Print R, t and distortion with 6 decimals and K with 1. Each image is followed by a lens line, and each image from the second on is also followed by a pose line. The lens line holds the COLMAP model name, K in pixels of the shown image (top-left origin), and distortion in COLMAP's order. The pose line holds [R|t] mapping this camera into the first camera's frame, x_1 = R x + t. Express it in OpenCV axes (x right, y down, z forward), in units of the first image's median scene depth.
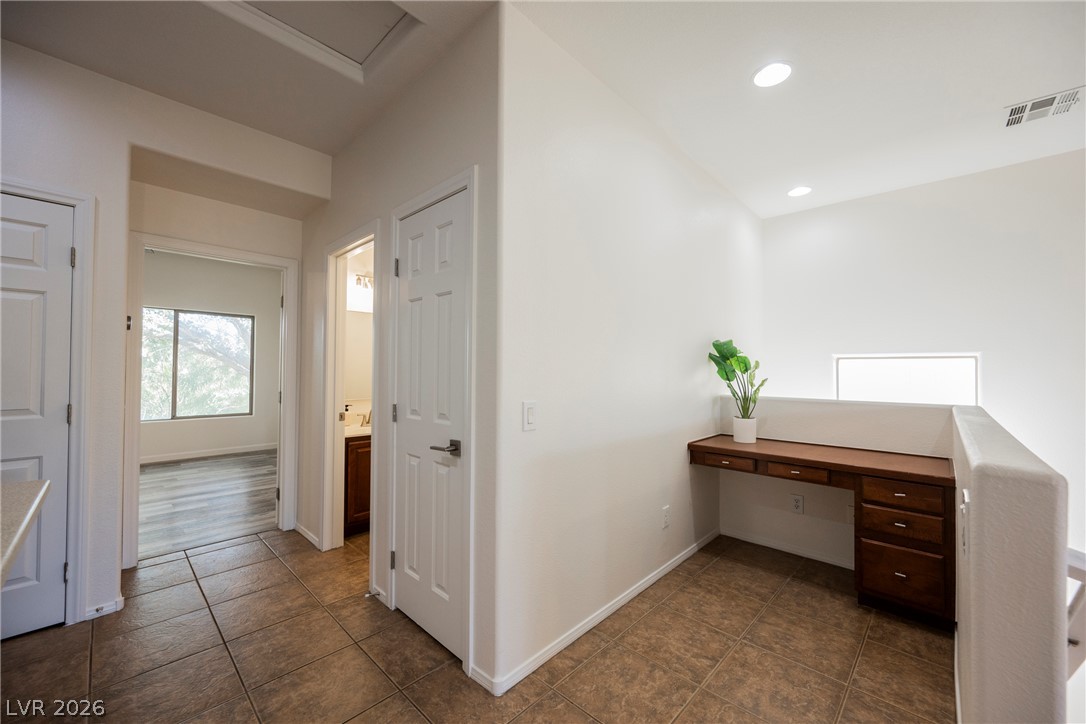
lens RADIAL K [[425.9, 0, 549.3], [0, 425.9, 361.2], [0, 0, 1]] dist [-0.001805, -0.000178]
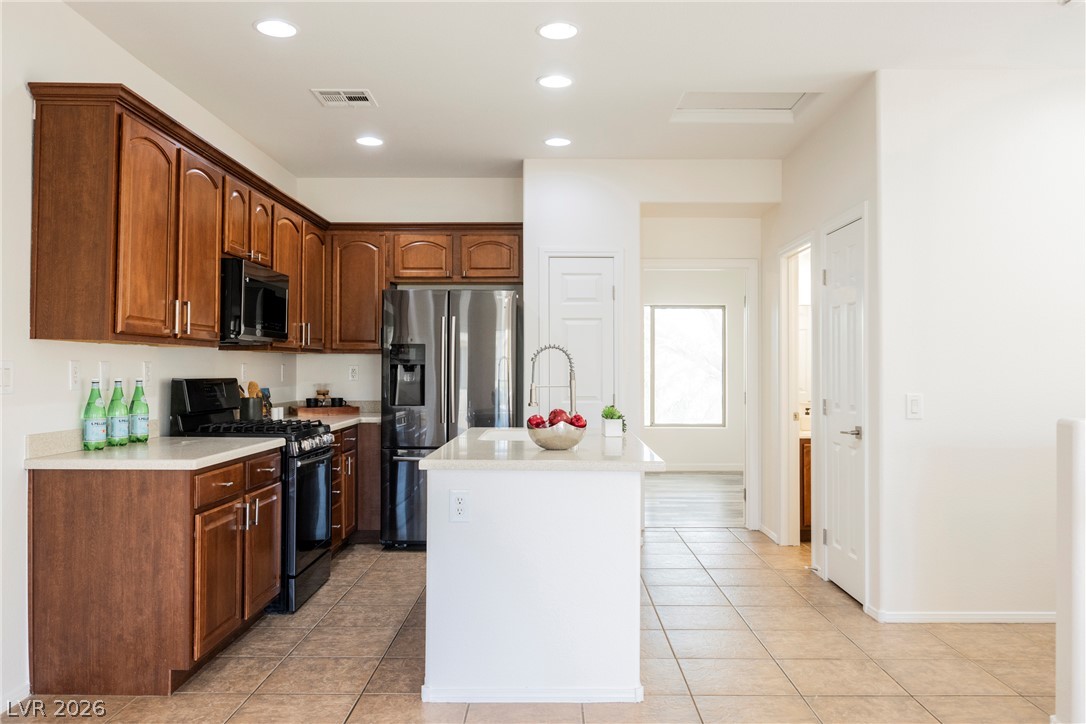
lens RADIAL K [[866.4, 0, 537.3], [0, 866.4, 366.2], [0, 0, 1]] dist [-0.008006, 0.002506]
pose [[0.675634, -0.010915, -0.737157, 0.719153], [0.020201, 0.999789, 0.003711, -0.009267], [0.736961, -0.017398, 0.675712, -0.978574]]
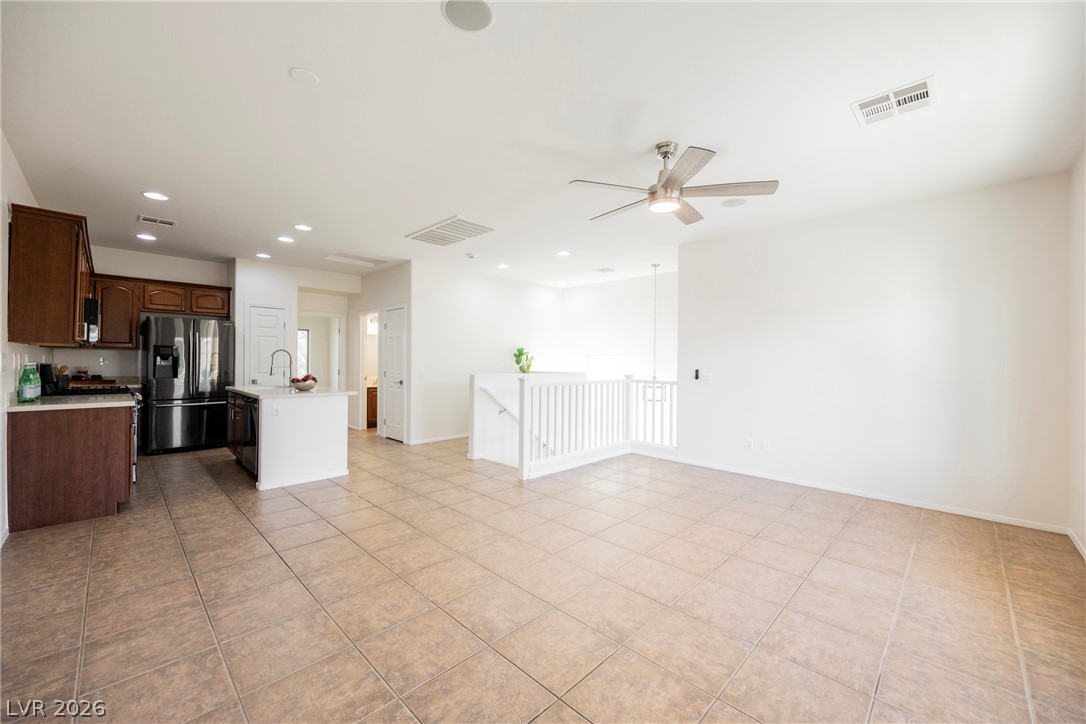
lens RADIAL K [[425.9, 0, 547.0], [0, 425.9, 357.5], [0, 0, 1]] dist [-0.001805, -0.000178]
pose [[0.999804, -0.001220, -0.019752, 0.764492], [0.001435, 0.999940, 0.010896, -0.027469], [0.019737, -0.010922, 0.999746, -1.800080]]
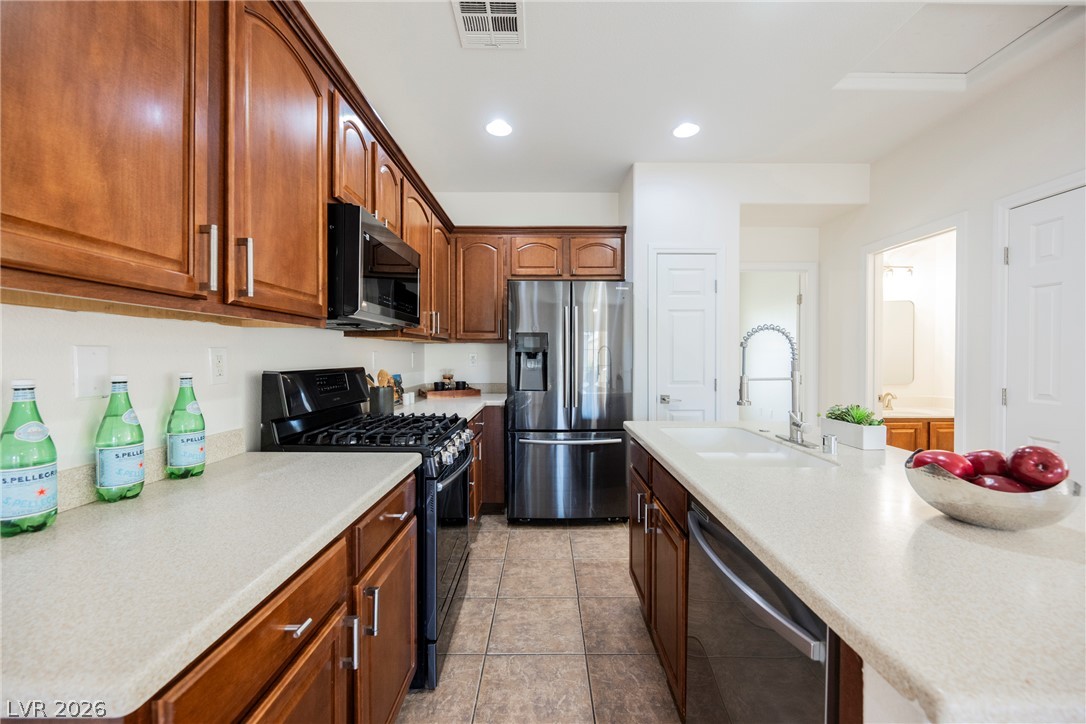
lens RADIAL K [[425.9, 0, 541.8], [0, 425.9, 363.5], [0, 0, 1]] dist [-0.001805, -0.000178]
pose [[0.685892, 0.004208, -0.727691, -0.338685], [0.022404, 0.999387, 0.026897, -0.011980], [0.727359, -0.034752, 0.685377, -0.469864]]
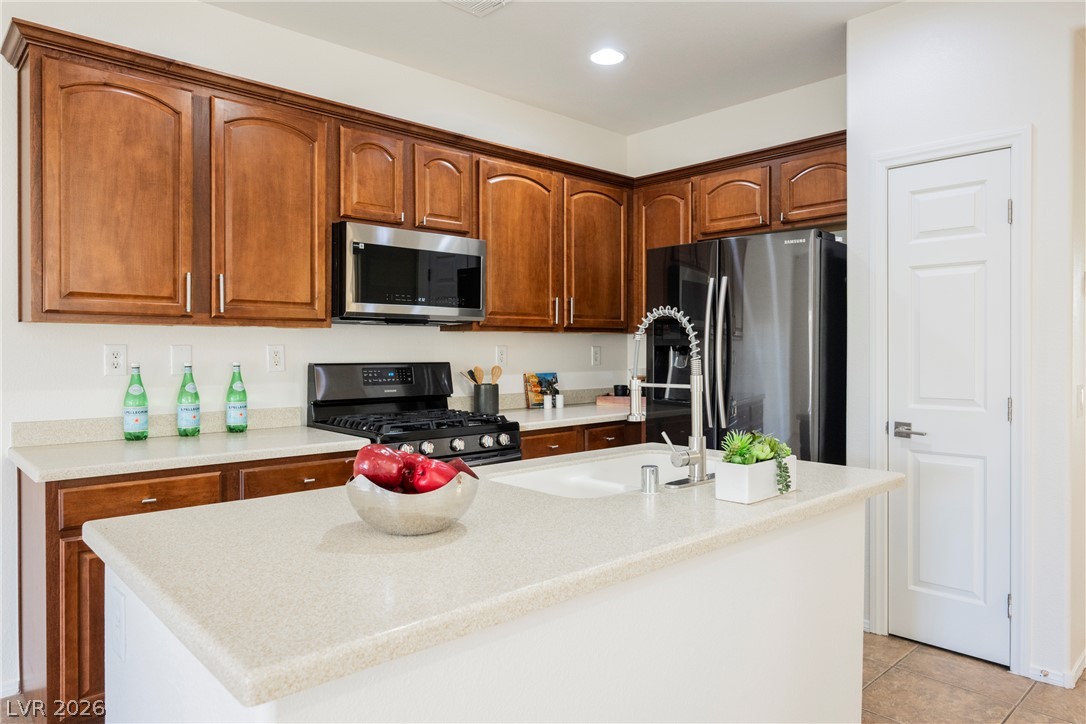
lens RADIAL K [[700.8, 0, 546.8], [0, 700.8, 362.4], [0, 0, 1]] dist [-0.002479, 0.002646]
pose [[-0.062097, 0.009193, -0.998028, 0.193768], [0.021767, 0.999732, 0.007854, 0.005111], [0.997833, -0.021237, -0.062281, 0.177842]]
